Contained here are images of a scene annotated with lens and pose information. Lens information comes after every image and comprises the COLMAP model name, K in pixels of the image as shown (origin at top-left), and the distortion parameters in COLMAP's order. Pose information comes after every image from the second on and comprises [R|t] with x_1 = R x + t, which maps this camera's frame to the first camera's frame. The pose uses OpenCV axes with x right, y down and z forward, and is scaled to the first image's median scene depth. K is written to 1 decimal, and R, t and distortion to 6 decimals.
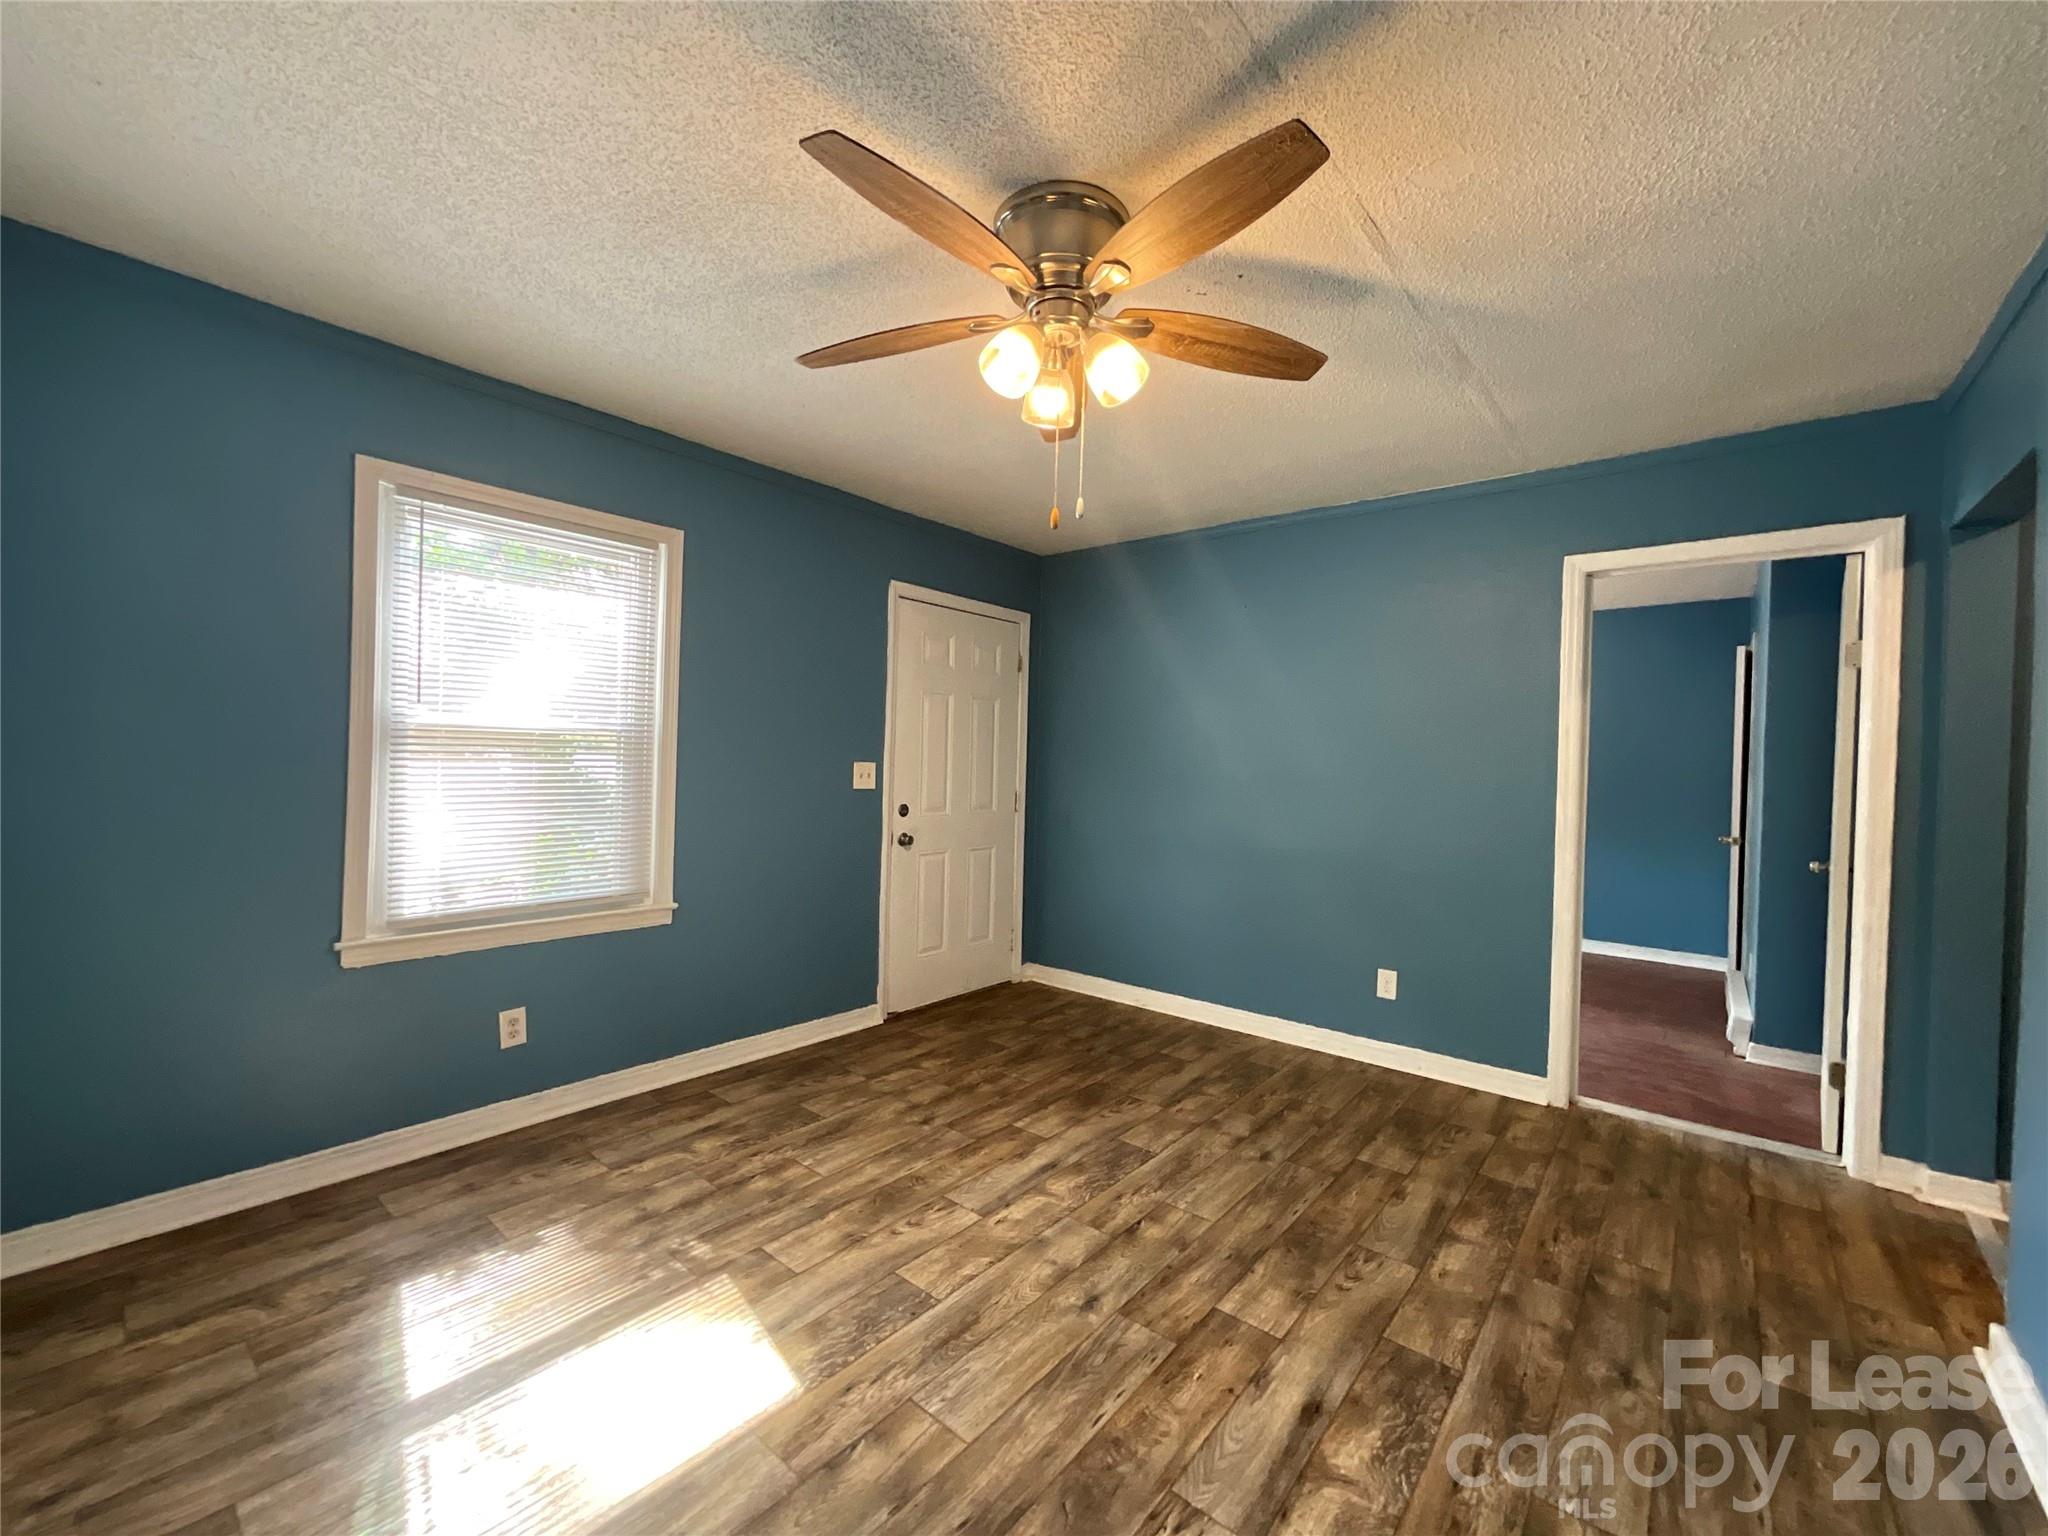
lens RADIAL K [[827.6, 0, 1028.8], [0, 827.6, 758.0], [0, 0, 1]] dist [0.001879, 0.000001]
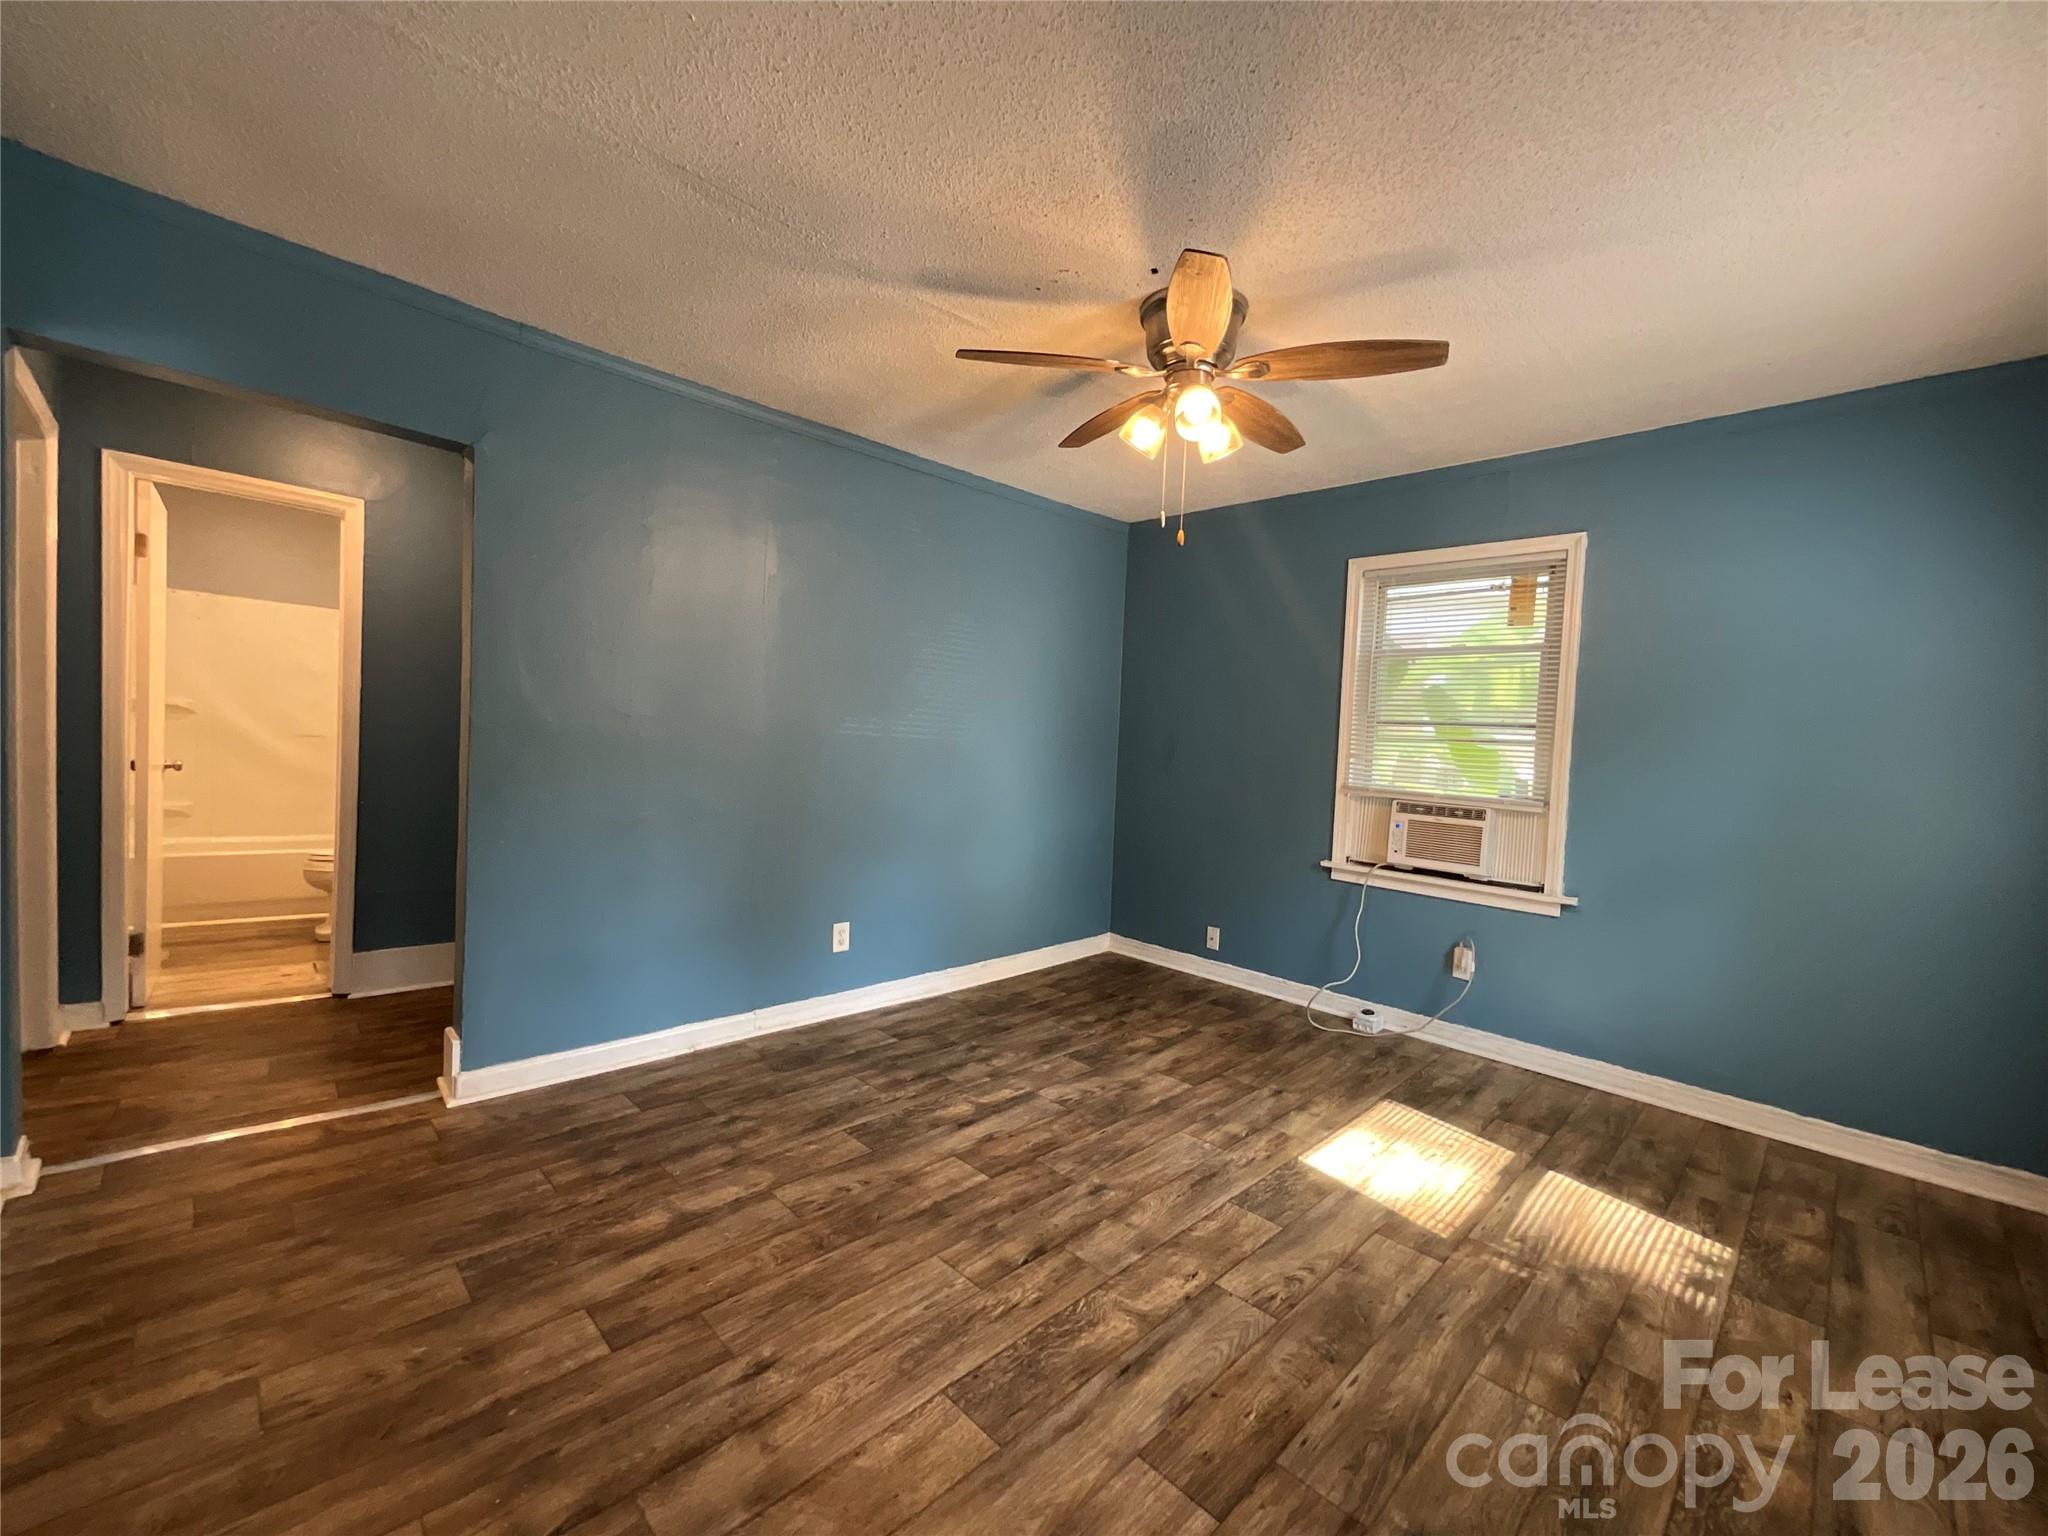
lens RADIAL K [[827.6, 0, 1028.5], [0, 827.6, 775.6], [0, 0, 1]] dist [0.001879, 0.000001]
pose [[-0.992223, -0.078570, 0.096539, 0.095046], [-0.074105, 0.996046, 0.049005, 0.029941], [-0.100008, 0.041470, -0.994122, 1.973243]]
